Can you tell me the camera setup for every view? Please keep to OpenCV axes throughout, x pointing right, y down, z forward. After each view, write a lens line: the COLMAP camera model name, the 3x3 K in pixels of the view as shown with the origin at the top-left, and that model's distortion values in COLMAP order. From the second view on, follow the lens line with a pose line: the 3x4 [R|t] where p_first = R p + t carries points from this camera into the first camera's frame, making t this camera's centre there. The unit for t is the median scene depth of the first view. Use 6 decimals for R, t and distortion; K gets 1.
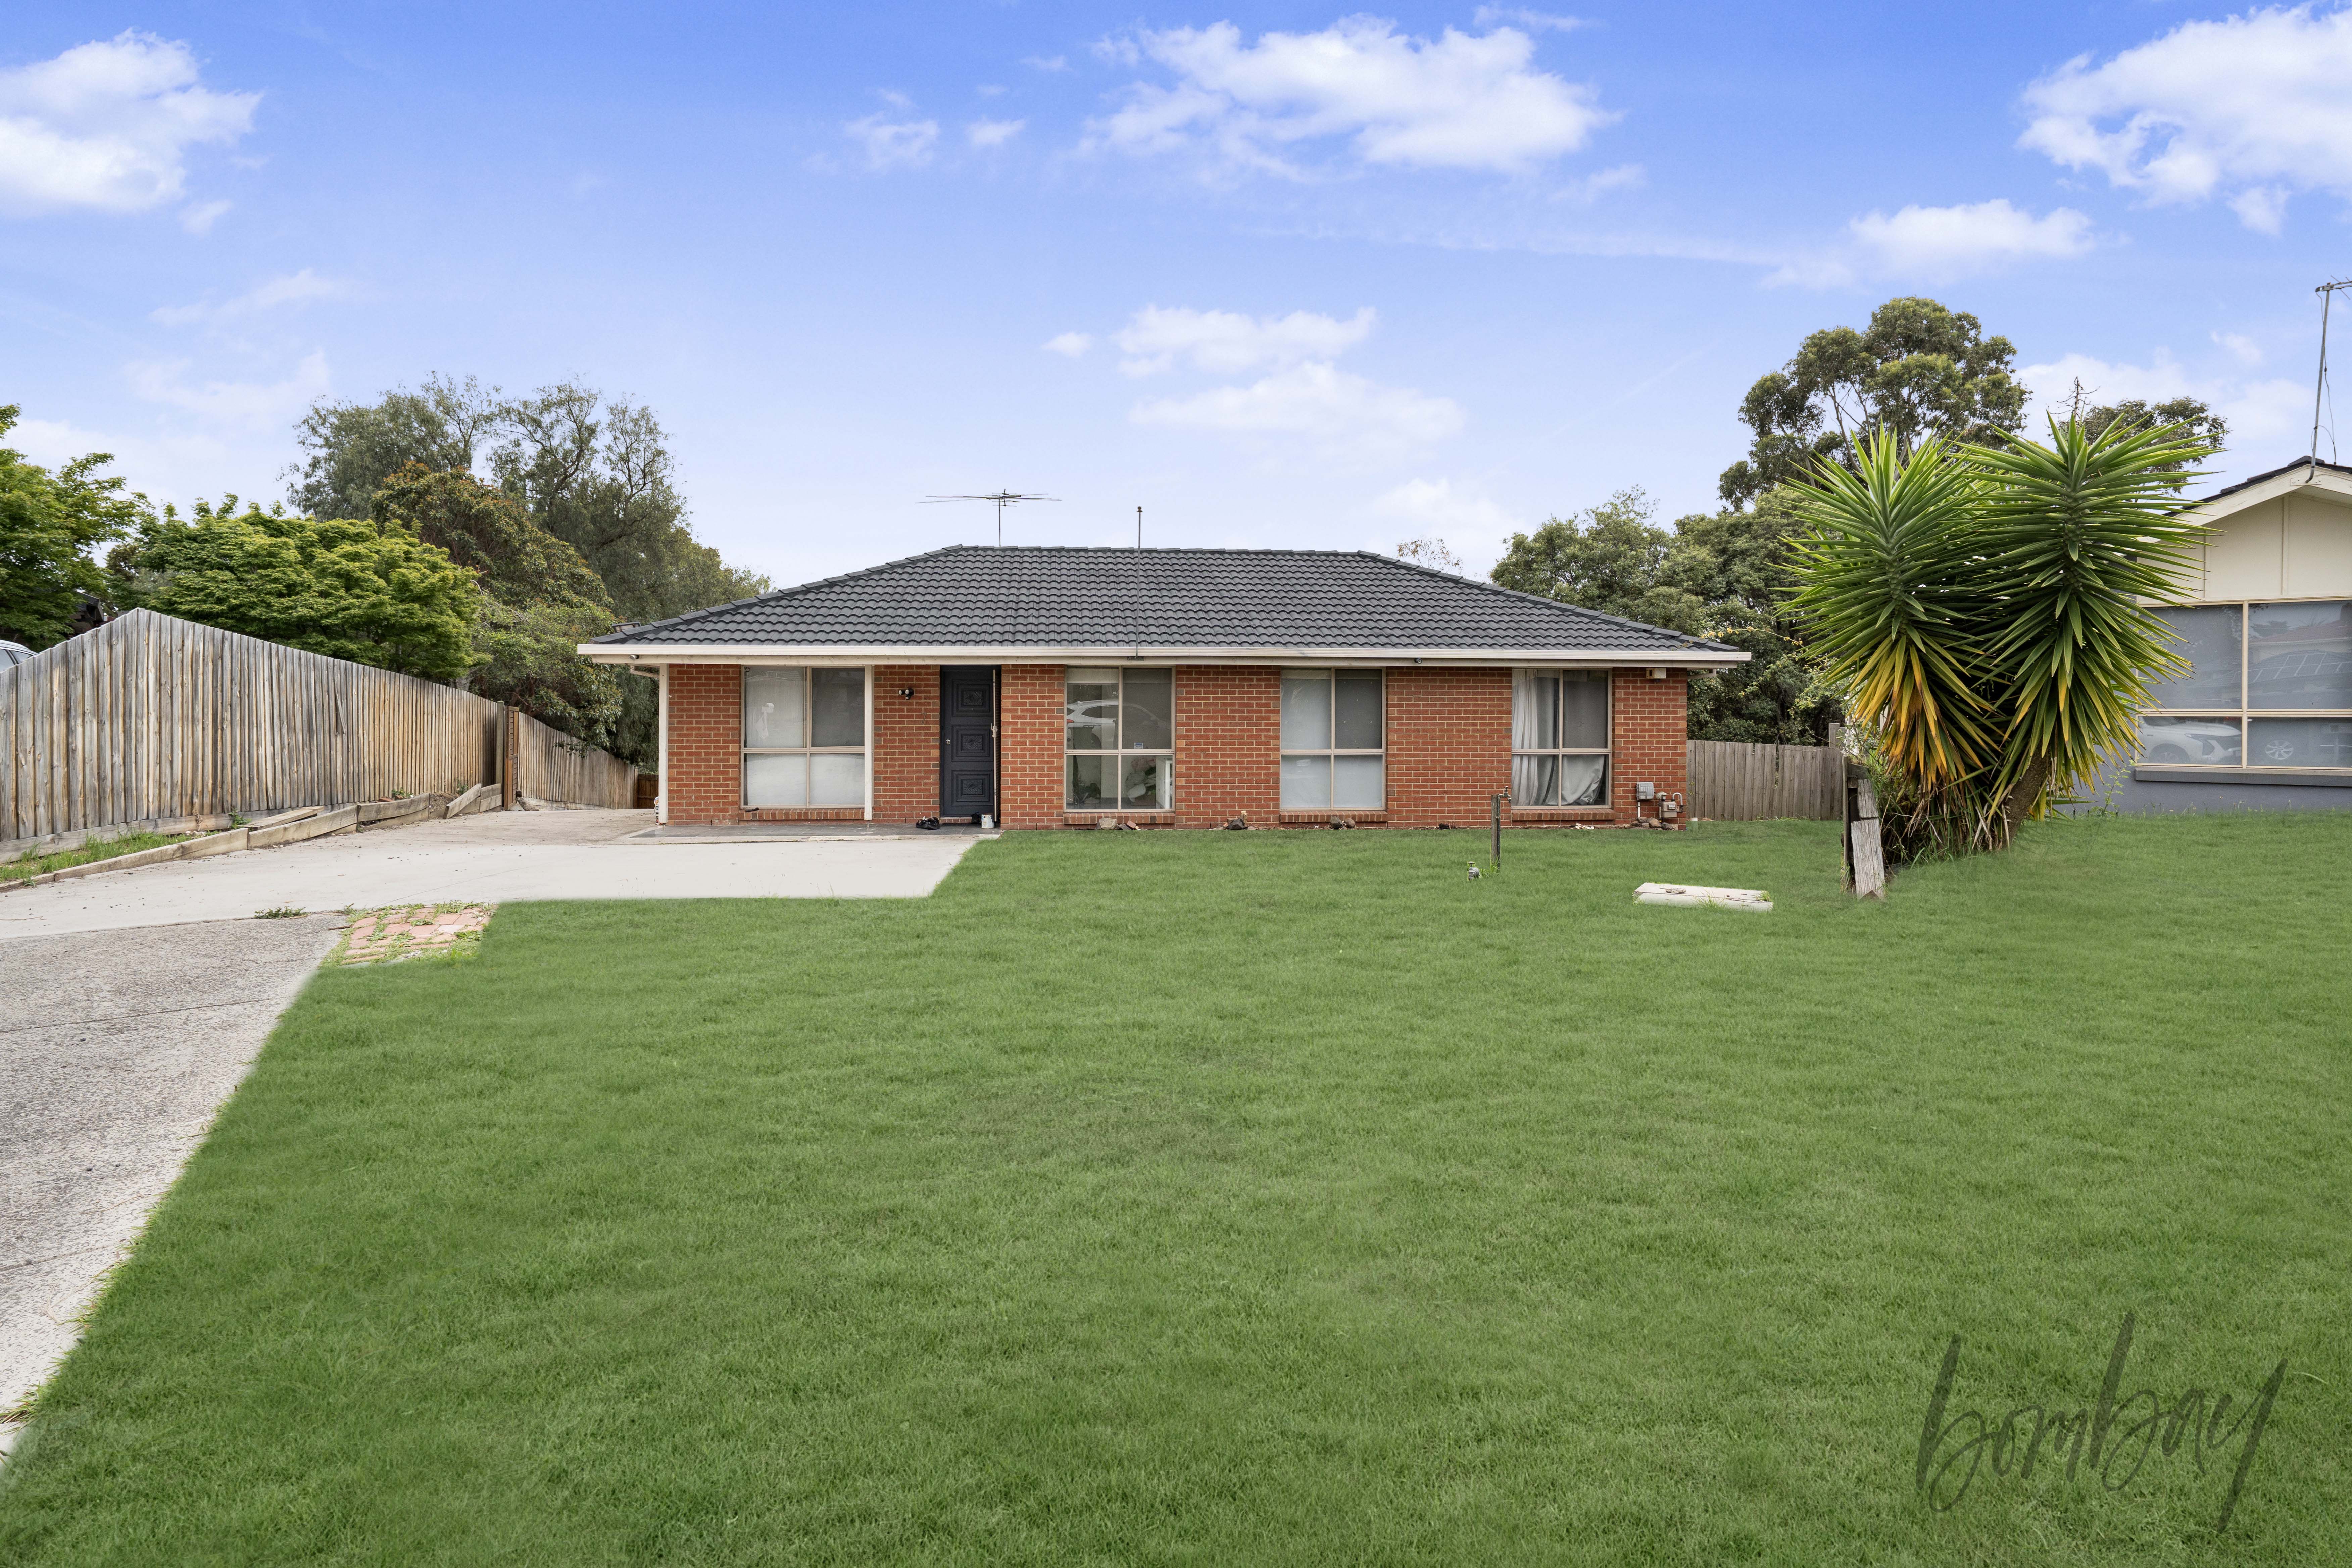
lens RADIAL K [[1163.5, 0, 1175.7], [0, 1163.5, 777.9], [0, 0, 1]] dist [-0.003436, 0.000538]
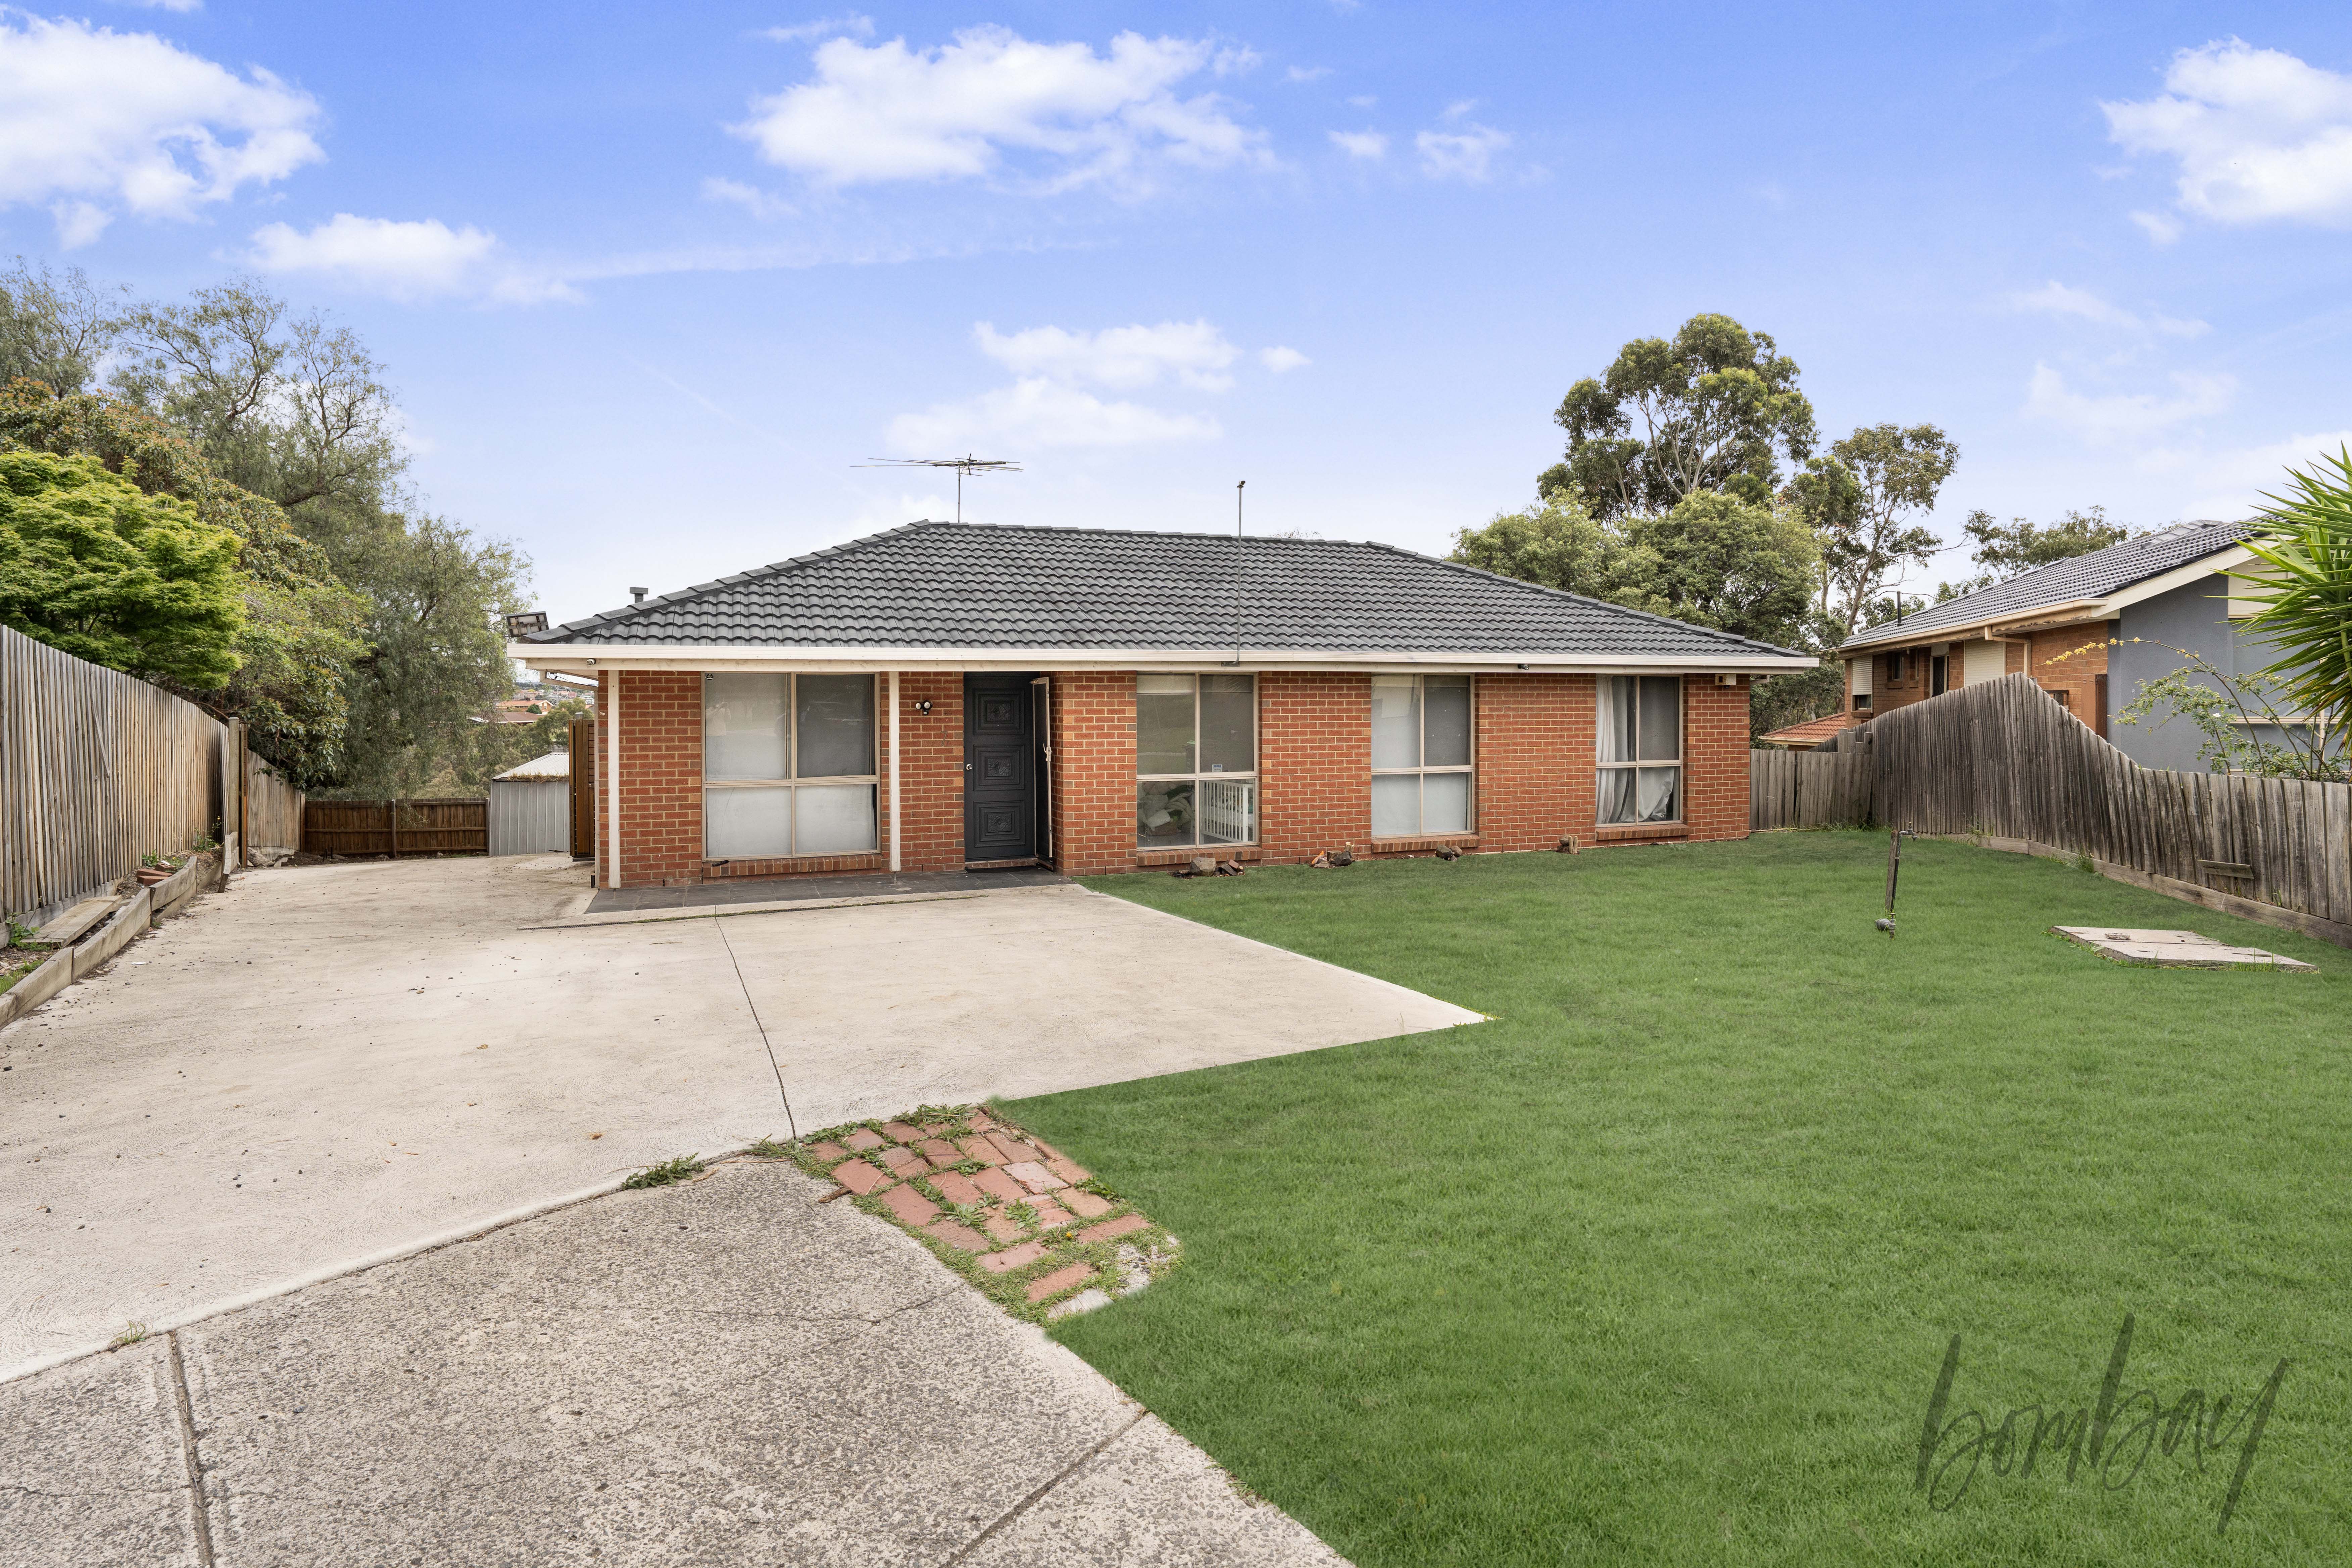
lens RADIAL K [[1208.2, 0, 1176.3], [0, 1208.2, 782.0], [0, 0, 1]] dist [-0.004211, 0.000468]
pose [[0.964634, -0.023988, 0.262498, -0.276774], [0.022742, 0.999711, 0.007784, -0.023984], [-0.262609, -0.001539, 0.964901, 0.164575]]
